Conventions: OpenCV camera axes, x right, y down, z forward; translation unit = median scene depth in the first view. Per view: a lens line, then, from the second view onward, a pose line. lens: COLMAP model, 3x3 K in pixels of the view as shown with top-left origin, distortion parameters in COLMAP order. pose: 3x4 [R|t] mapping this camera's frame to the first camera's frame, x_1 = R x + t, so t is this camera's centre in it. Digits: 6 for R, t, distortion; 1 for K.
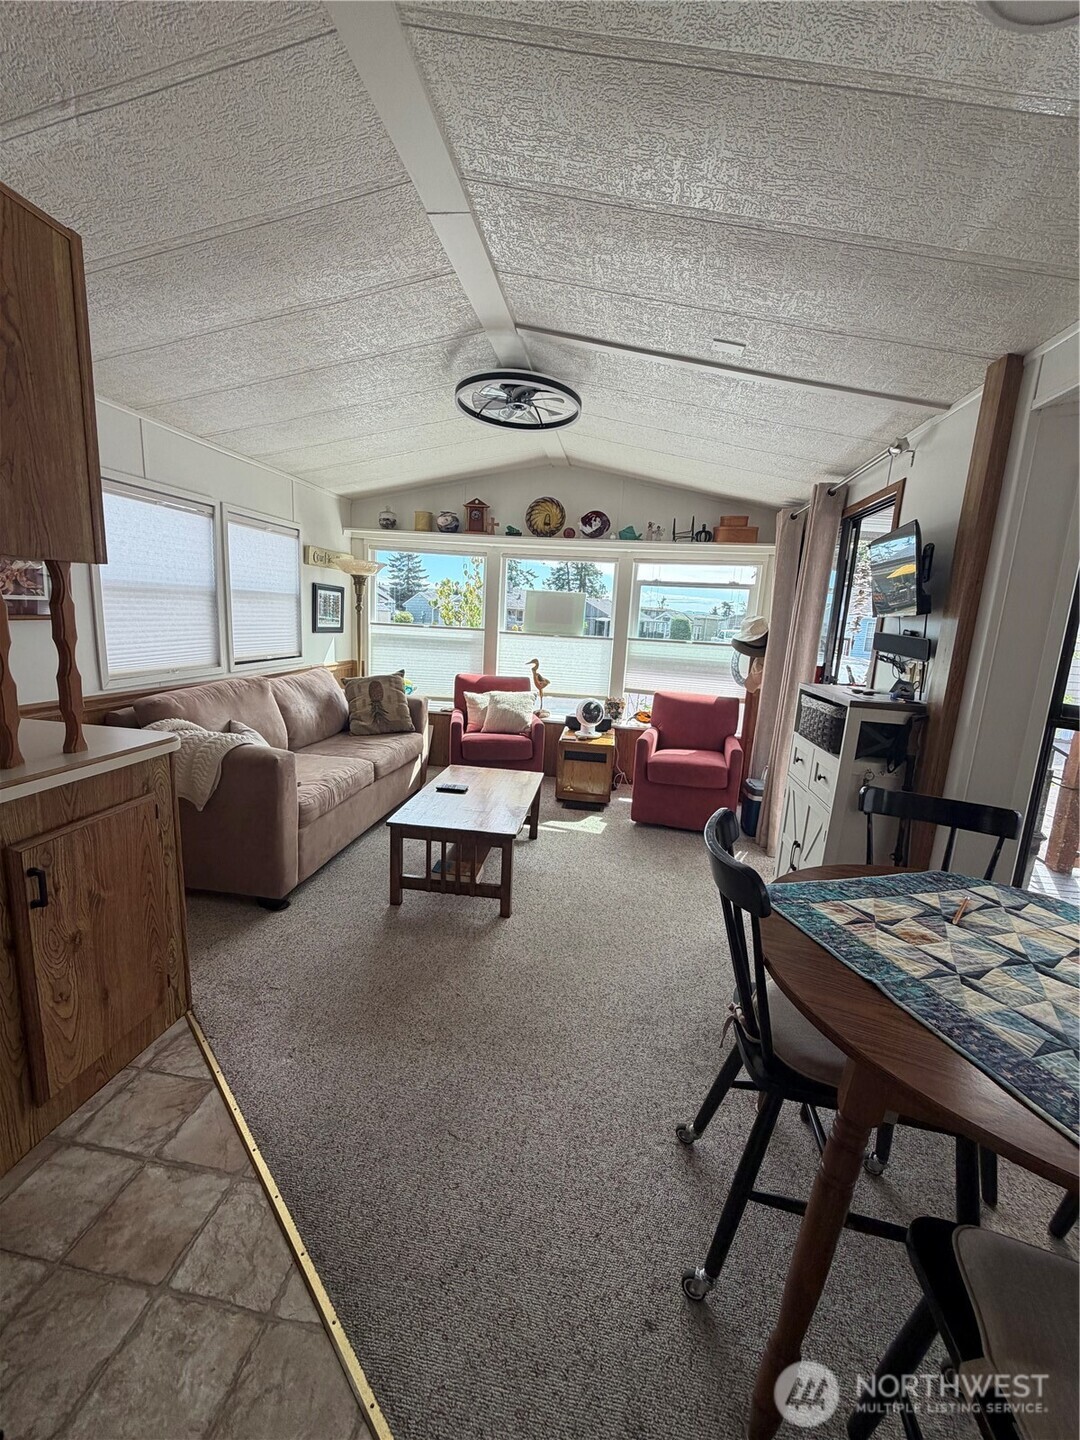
lens RADIAL K [[573.8, 0, 538.6], [0, 573.8, 715.3], [0, 0, 1]] dist [-0.000607, 0.000483]
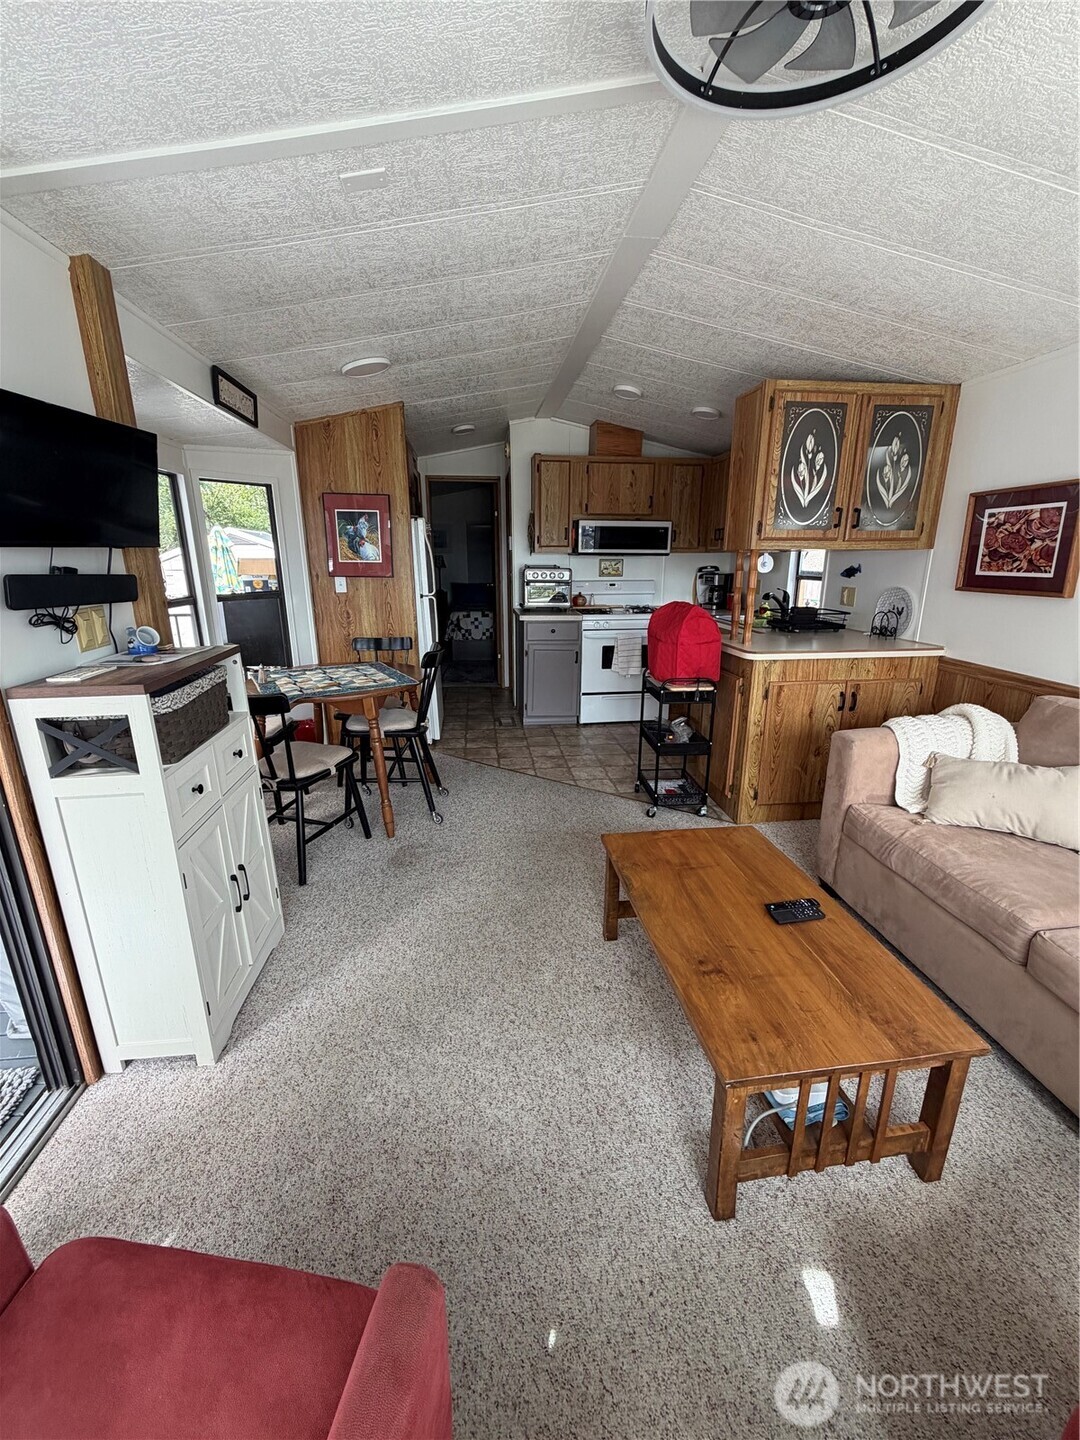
lens RADIAL K [[573.8, 0, 545.6], [0, 573.8, 706.7], [0, 0, 1]] dist [-0.000607, 0.000483]
pose [[-0.960963, 0.020556, -0.275913, 0.158853], [-0.095658, 0.911053, 0.401038, -0.175242], [0.259615, 0.411776, -0.873522, 0.976700]]
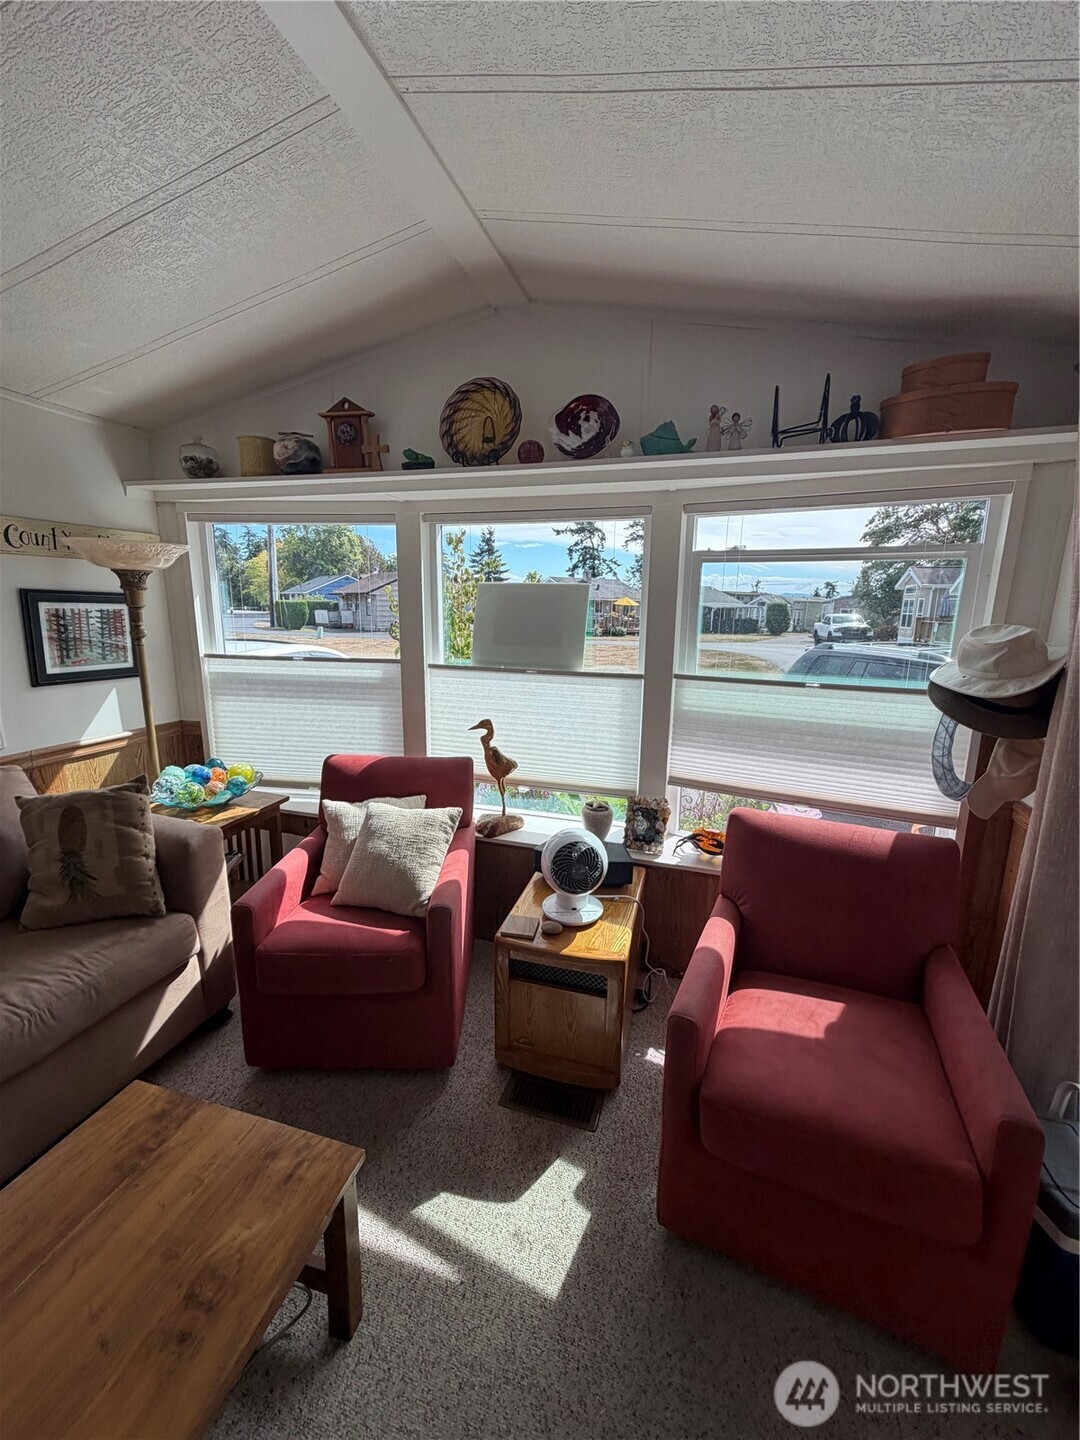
lens RADIAL K [[573.8, 0, 539.1], [0, 573.8, 713.3], [0, 0, 1]] dist [-0.000607, 0.000483]
pose [[0.988382, -0.011392, -0.151560, 0.132749], [0.013291, 0.999845, 0.011522, -0.124385], [0.151406, -0.013403, 0.988381, 0.583902]]
